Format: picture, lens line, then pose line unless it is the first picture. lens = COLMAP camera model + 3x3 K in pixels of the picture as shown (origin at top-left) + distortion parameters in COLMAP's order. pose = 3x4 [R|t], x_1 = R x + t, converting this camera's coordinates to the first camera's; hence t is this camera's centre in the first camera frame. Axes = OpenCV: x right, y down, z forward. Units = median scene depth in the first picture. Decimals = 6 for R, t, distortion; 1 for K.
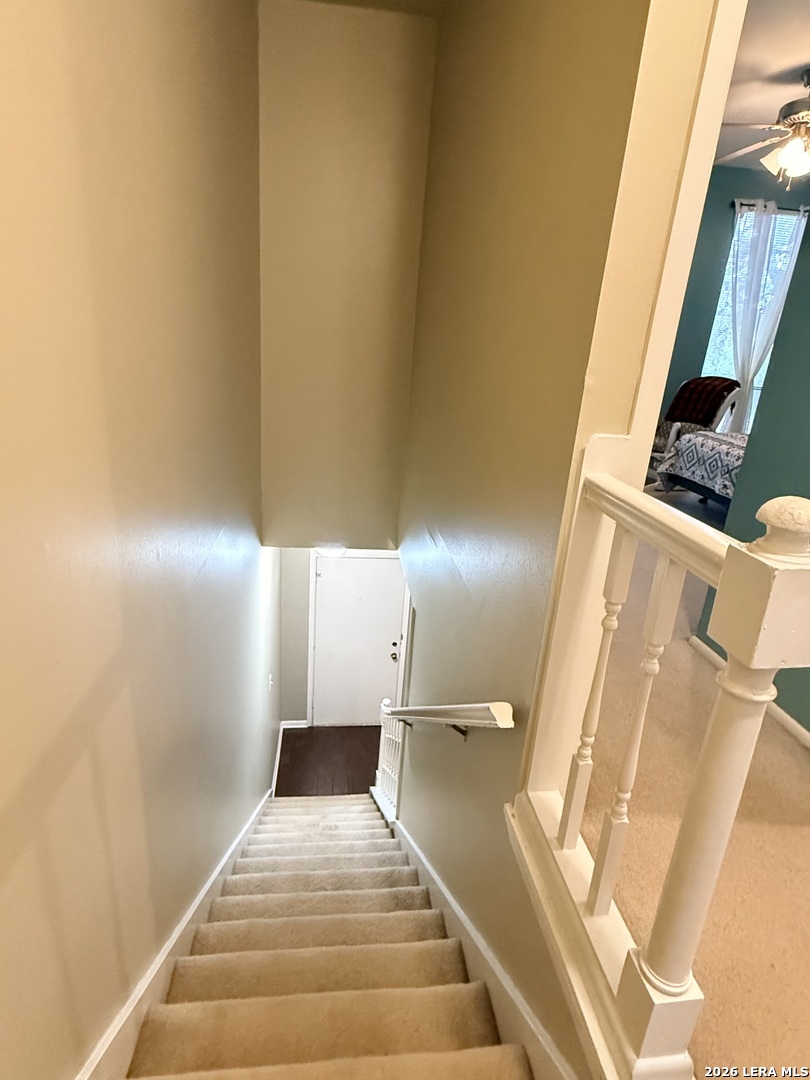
lens RADIAL K [[538.3, 0, 419.8], [0, 538.3, 516.5], [0, 0, 1]] dist [0.000417, 0.000472]
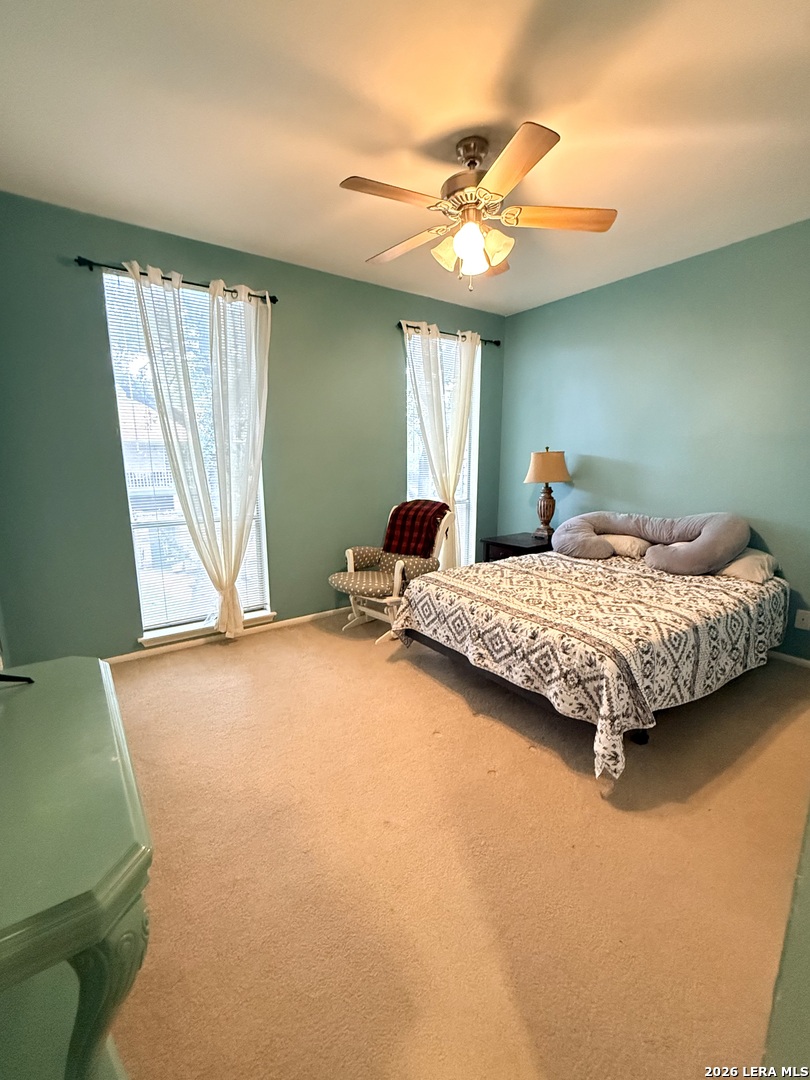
lens RADIAL K [[429.3, 0, 406.8], [0, 429.3, 537.1], [0, 0, 1]] dist [-0.001242, 0.000279]
pose [[0.868442, -0.165403, 0.467386, 0.193683], [0.221103, 0.972981, -0.066499, -0.178751], [-0.443759, 0.161091, 0.881549, 0.426588]]
